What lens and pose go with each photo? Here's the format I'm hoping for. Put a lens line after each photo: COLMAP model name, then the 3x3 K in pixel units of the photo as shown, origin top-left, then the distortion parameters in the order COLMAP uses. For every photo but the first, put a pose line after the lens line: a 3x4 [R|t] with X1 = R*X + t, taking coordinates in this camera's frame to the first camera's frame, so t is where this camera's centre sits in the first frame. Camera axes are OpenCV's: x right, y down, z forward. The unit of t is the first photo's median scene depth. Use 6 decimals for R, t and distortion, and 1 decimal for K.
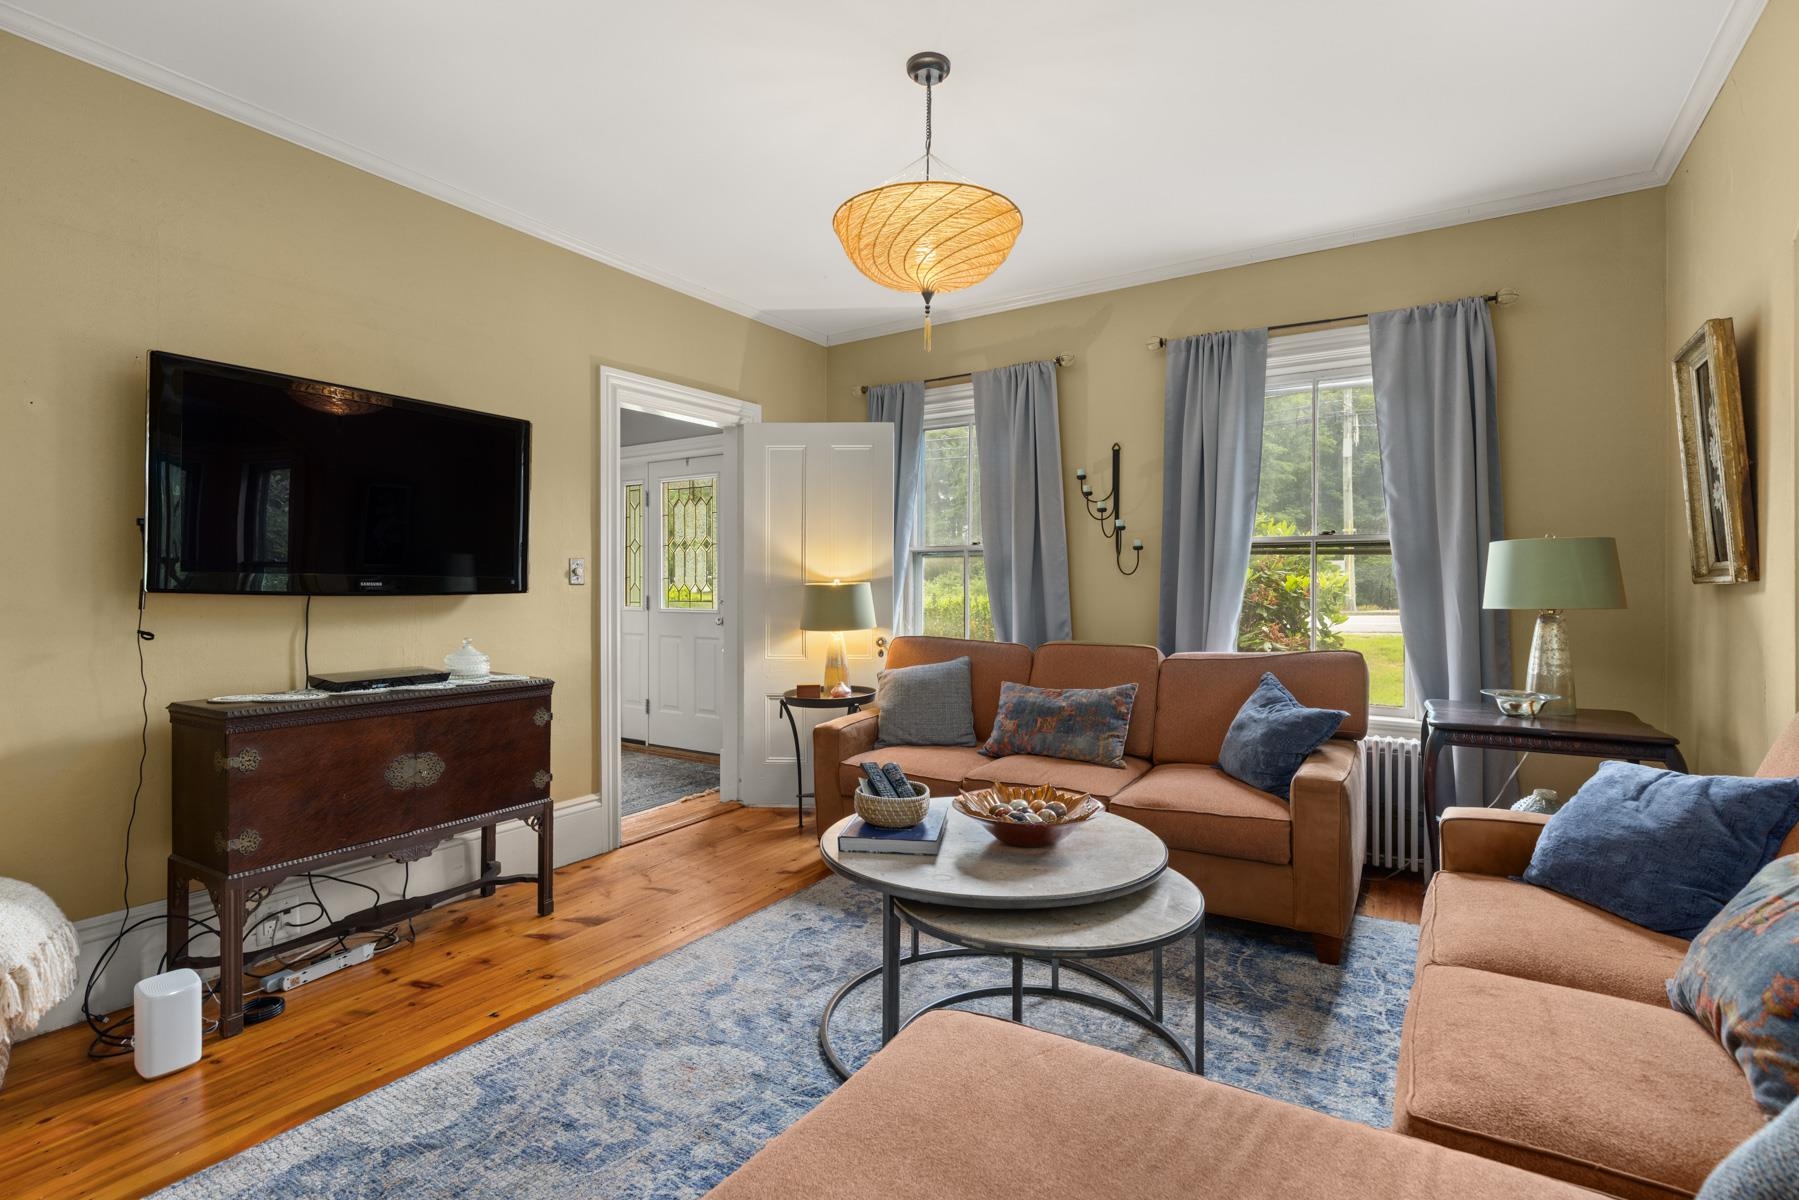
lens RADIAL K [[841.0, 0, 898.5], [0, 841.0, 583.5], [0, 0, 1]] dist [-0.000424, -0.000078]
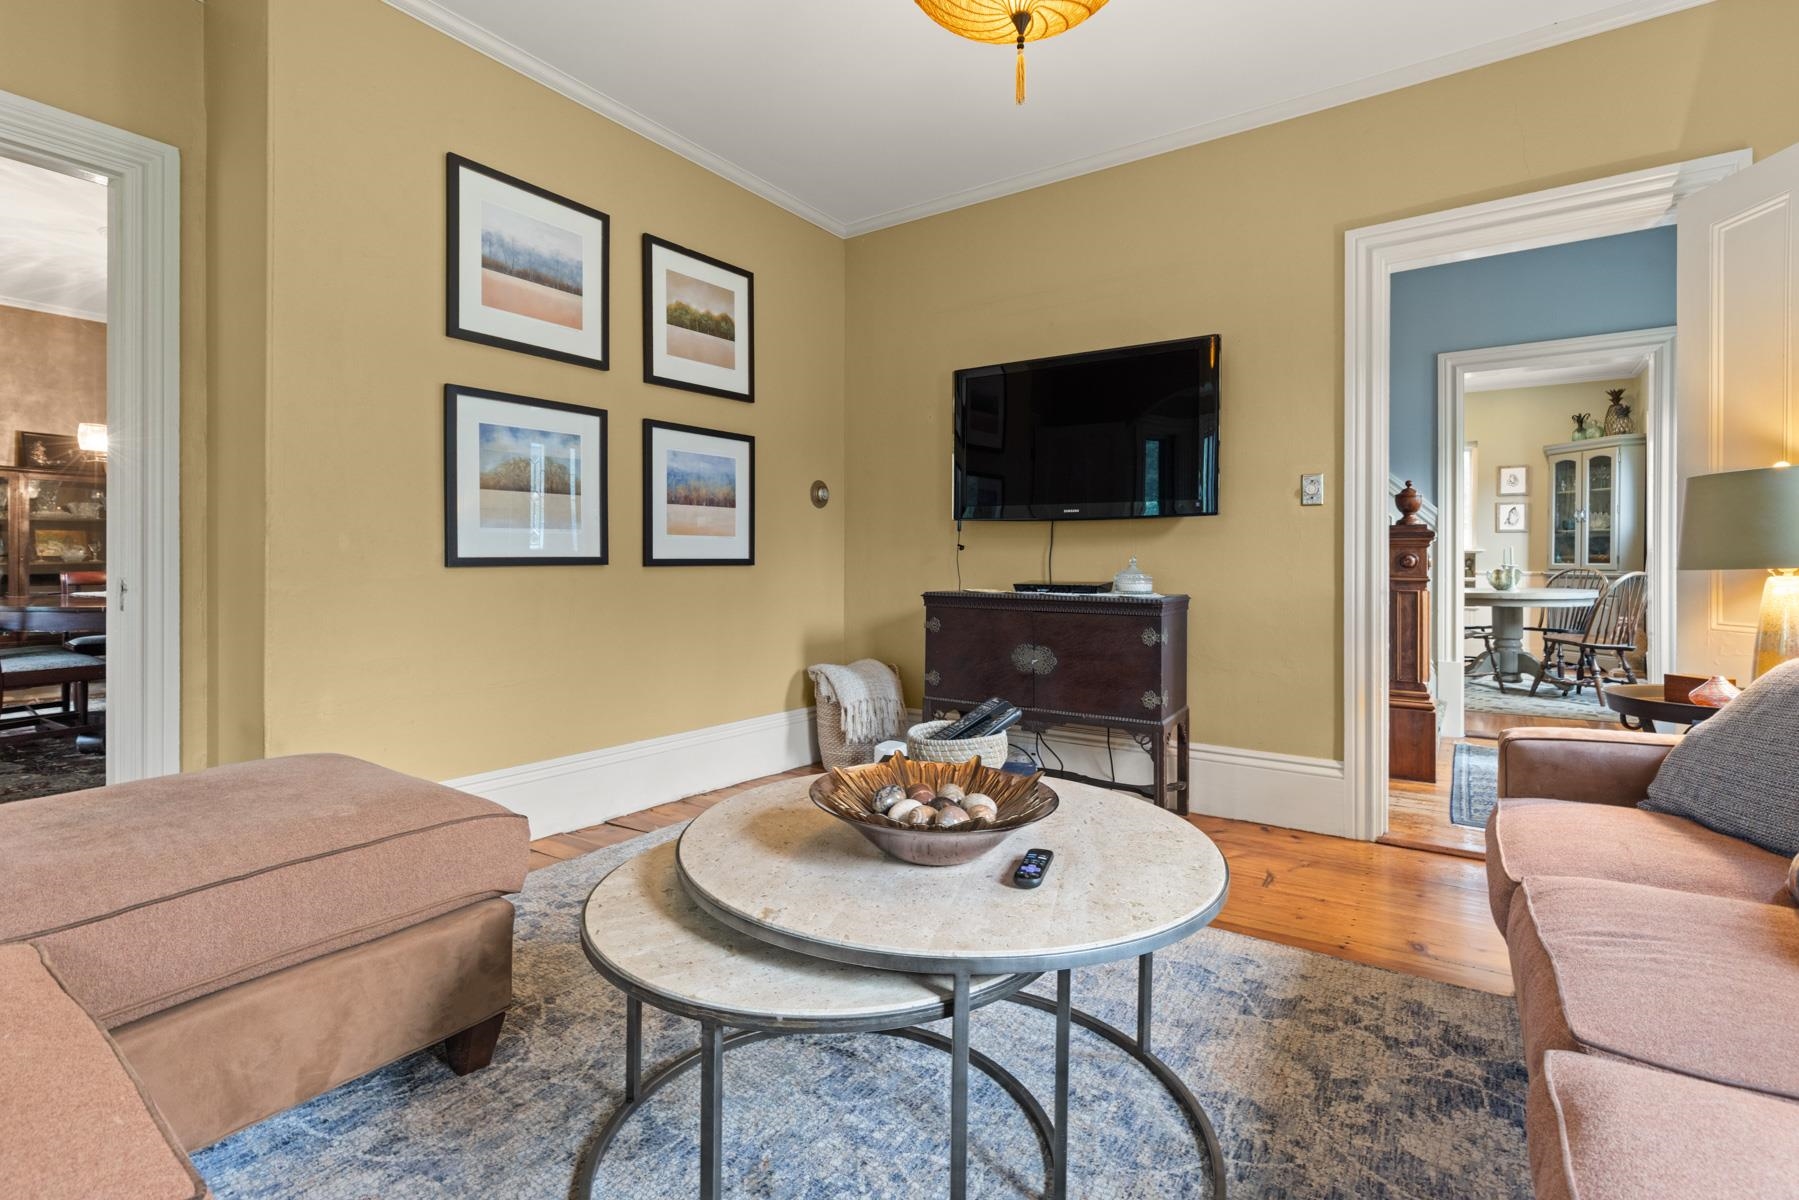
lens RADIAL K [[825.7, 0, 897.3], [0, 825.7, 561.2], [0, 0, 1]] dist [0.002810, 0.000088]
pose [[-0.028826, 0.001530, -0.999583, 0.556553], [-0.000381, 0.999999, 0.001541, 0.067905], [0.999584, 0.000426, -0.028825, 0.729964]]
